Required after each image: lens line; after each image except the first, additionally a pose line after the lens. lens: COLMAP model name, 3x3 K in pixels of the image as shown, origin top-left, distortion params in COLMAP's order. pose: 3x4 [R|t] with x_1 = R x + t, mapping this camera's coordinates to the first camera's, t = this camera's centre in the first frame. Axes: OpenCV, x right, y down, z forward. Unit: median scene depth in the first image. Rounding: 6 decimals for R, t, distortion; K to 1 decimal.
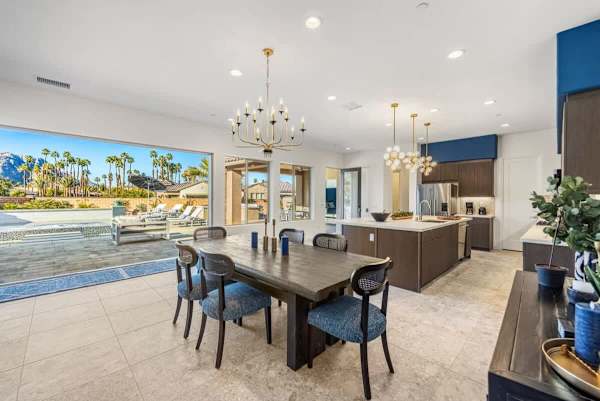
lens RADIAL K [[249.8, 0, 300.0], [0, 249.8, 200.5], [0, 0, 1]] dist [0.000152, -0.000045]
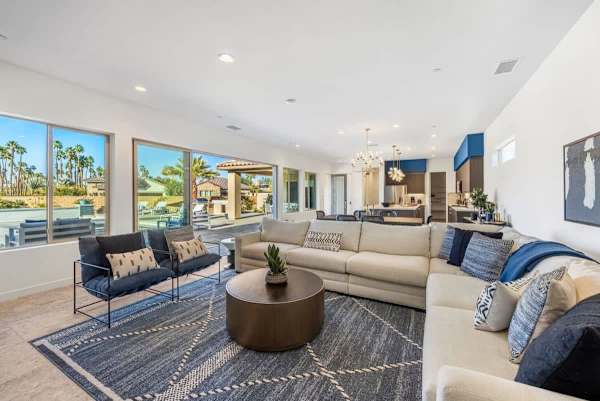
lens RADIAL K [[241.7, 0, 300.0], [0, 241.7, 200.5], [0, 0, 1]] dist [0.000541, 0.000047]
pose [[0.957450, -0.013340, 0.288290, -0.300880], [0.009693, 0.999854, 0.014072, 0.000801], [-0.288435, -0.010679, 0.957440, -0.203135]]
